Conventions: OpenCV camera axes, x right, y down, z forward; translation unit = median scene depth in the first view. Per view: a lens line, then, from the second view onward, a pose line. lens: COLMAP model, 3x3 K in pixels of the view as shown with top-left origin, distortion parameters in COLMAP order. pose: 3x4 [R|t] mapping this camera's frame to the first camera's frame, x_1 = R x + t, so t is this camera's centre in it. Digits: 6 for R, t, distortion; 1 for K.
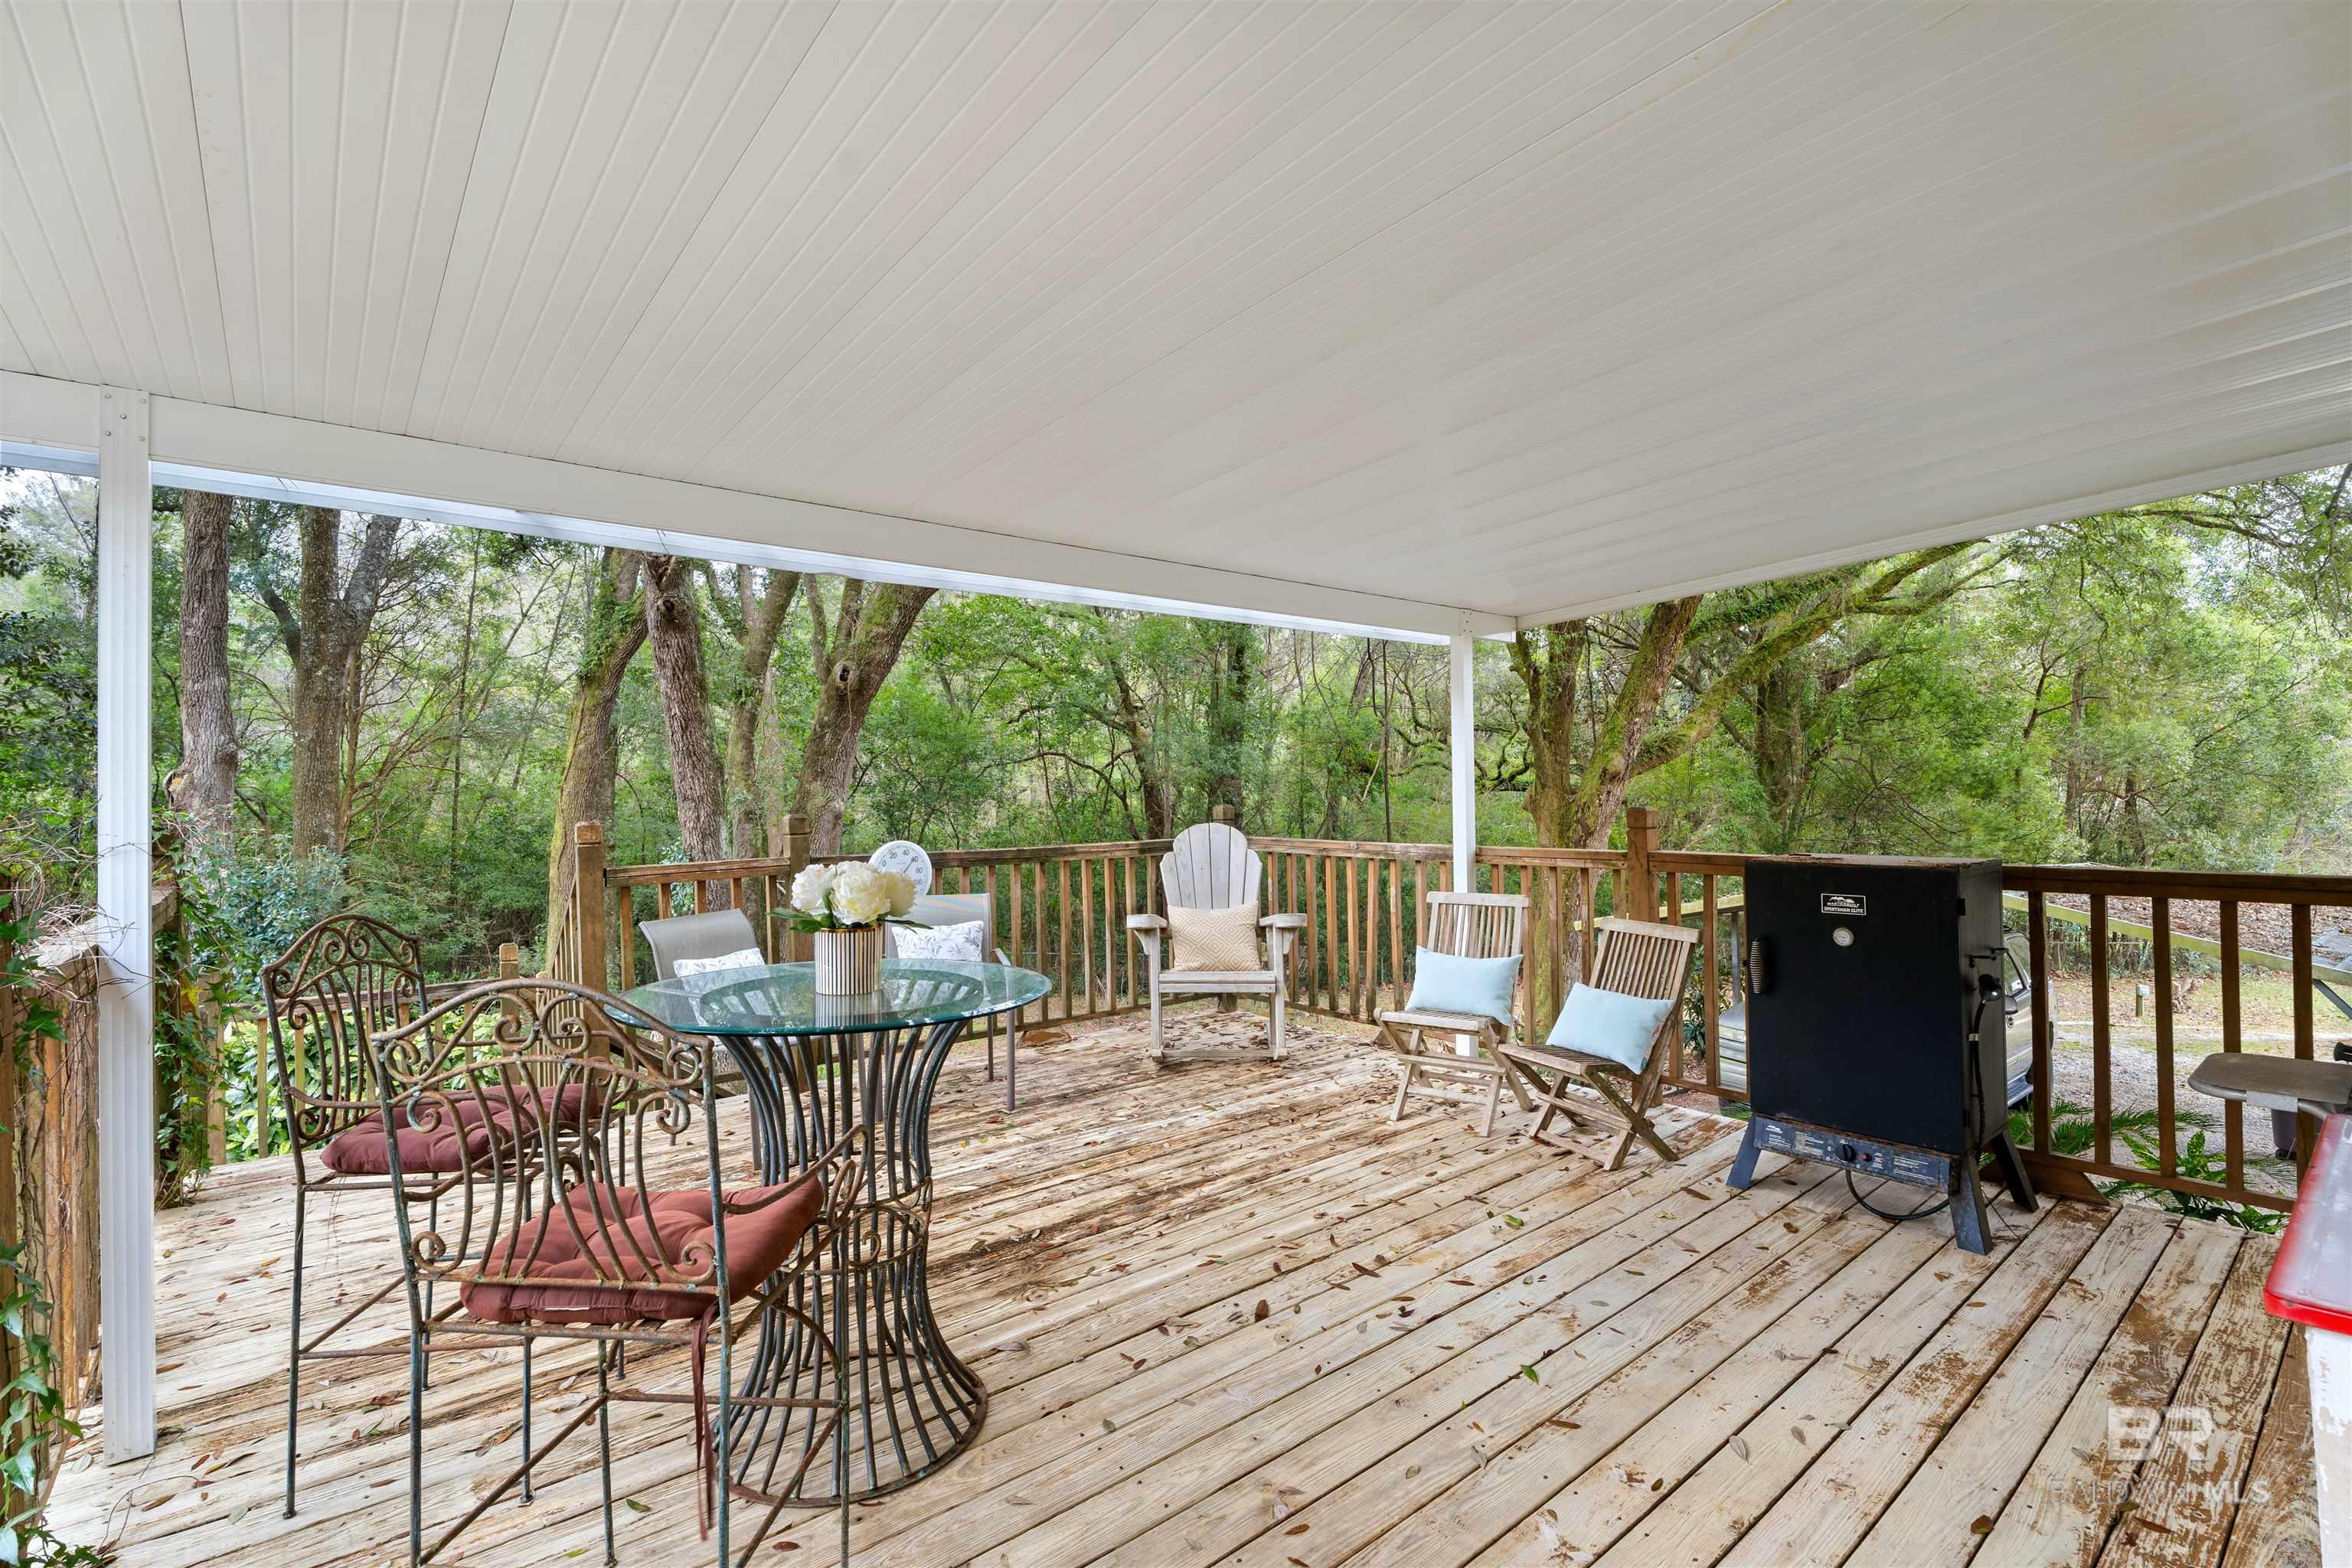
lens RADIAL K [[1077.2, 0, 1166.7], [0, 1077.2, 775.7], [0, 0, 1]] dist [-0.010624, -0.000393]
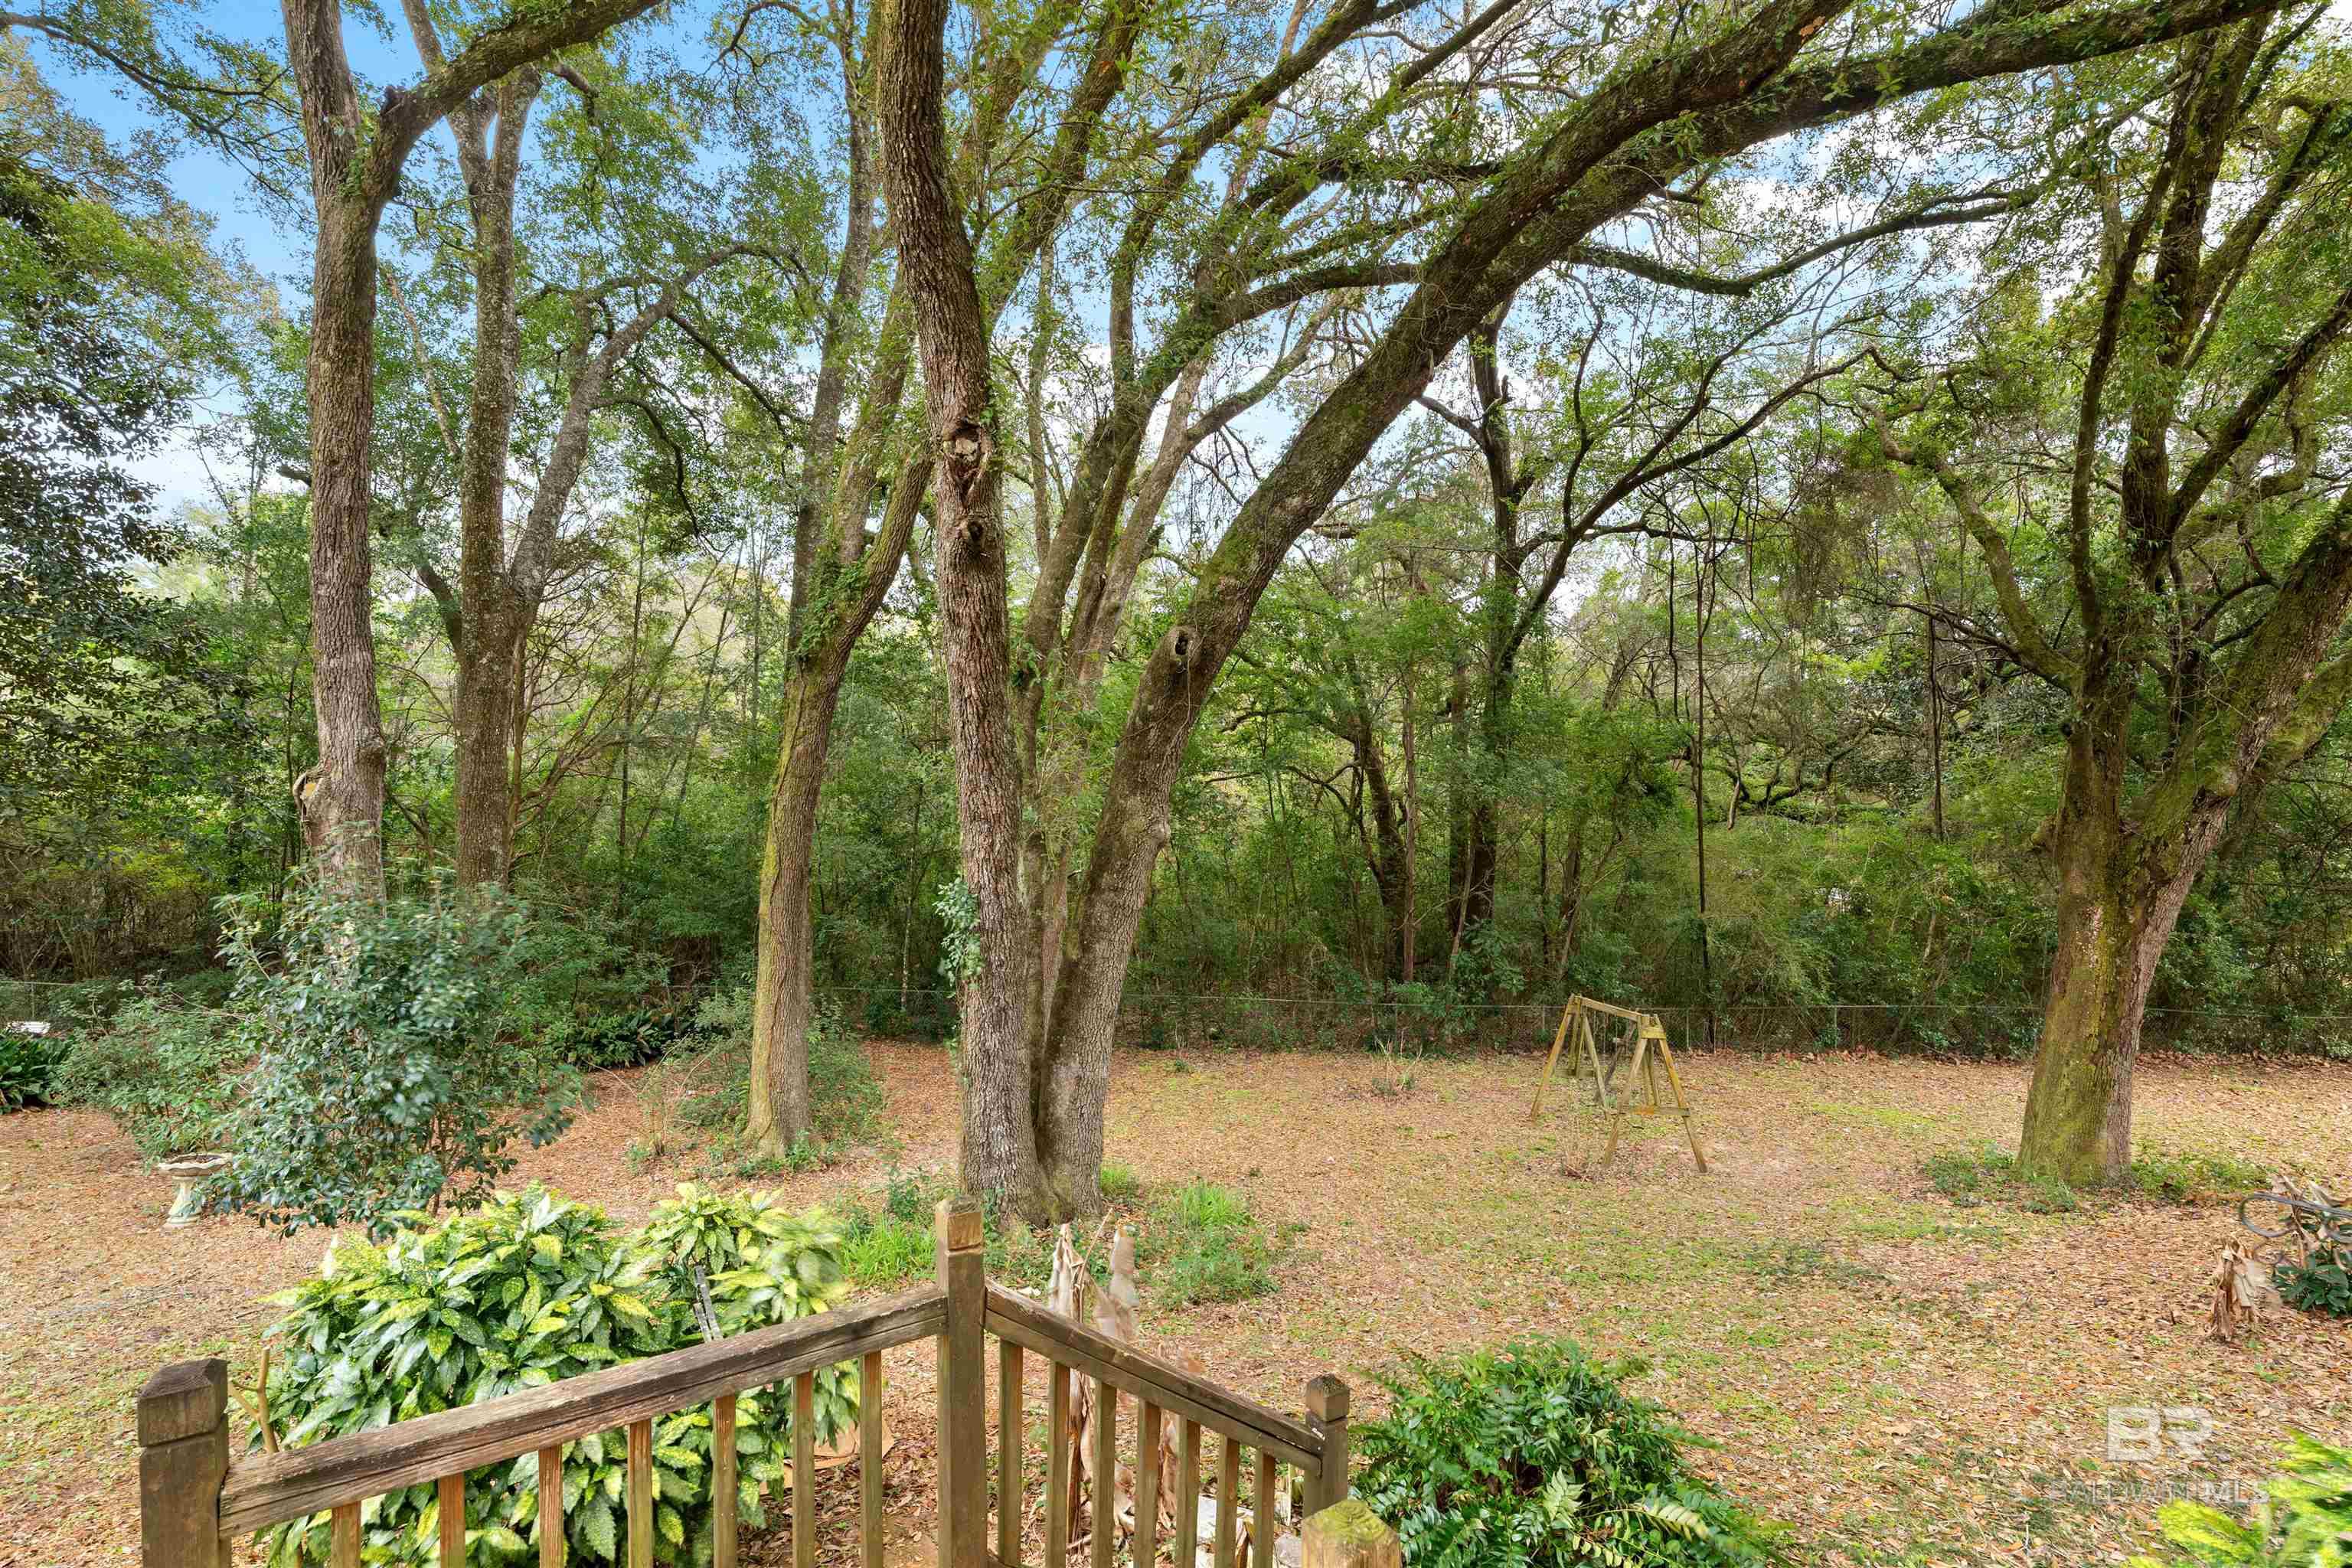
lens RADIAL K [[1124.5, 0, 1175.2], [0, 1124.5, 822.2], [0, 0, 1]] dist [0.019324, 0.000468]
pose [[0.992721, 0.012923, -0.119739, -0.209732], [-0.009863, 0.999610, 0.026115, 0.003091], [0.120029, -0.024744, 0.992462, 0.259701]]
